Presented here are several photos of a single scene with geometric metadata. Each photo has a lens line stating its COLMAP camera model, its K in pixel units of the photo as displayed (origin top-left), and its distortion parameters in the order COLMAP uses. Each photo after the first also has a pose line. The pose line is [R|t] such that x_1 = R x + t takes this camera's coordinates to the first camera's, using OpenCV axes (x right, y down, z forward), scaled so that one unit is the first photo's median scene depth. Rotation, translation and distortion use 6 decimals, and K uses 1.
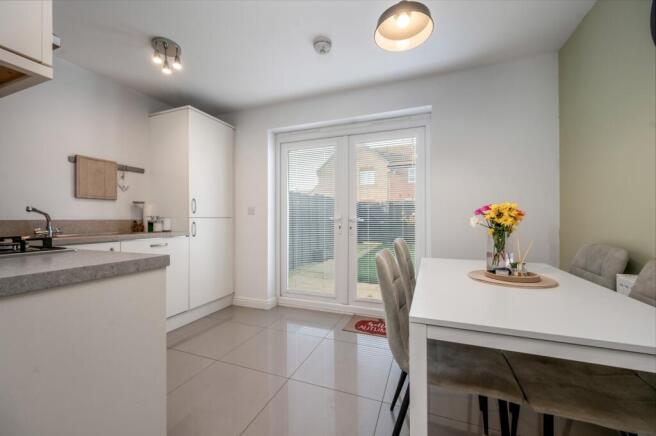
lens RADIAL K [[264.2, 0, 327.5], [0, 264.2, 219.1], [0, 0, 1]] dist [0.000963, -0.000226]
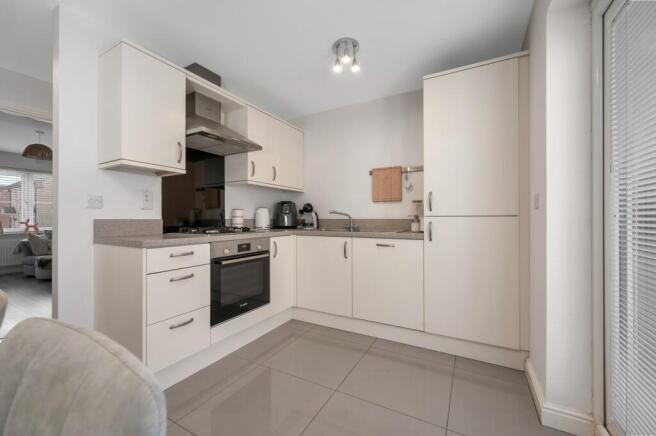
lens RADIAL K [[264.2, 0, 326.1], [0, 264.2, 218.3], [0, 0, 1]] dist [0.000963, -0.000226]
pose [[-0.138205, -0.001877, -0.990402, 0.336452], [0.001593, 0.999996, -0.002118, 0.001693], [0.990402, -0.001870, -0.138201, 0.886476]]
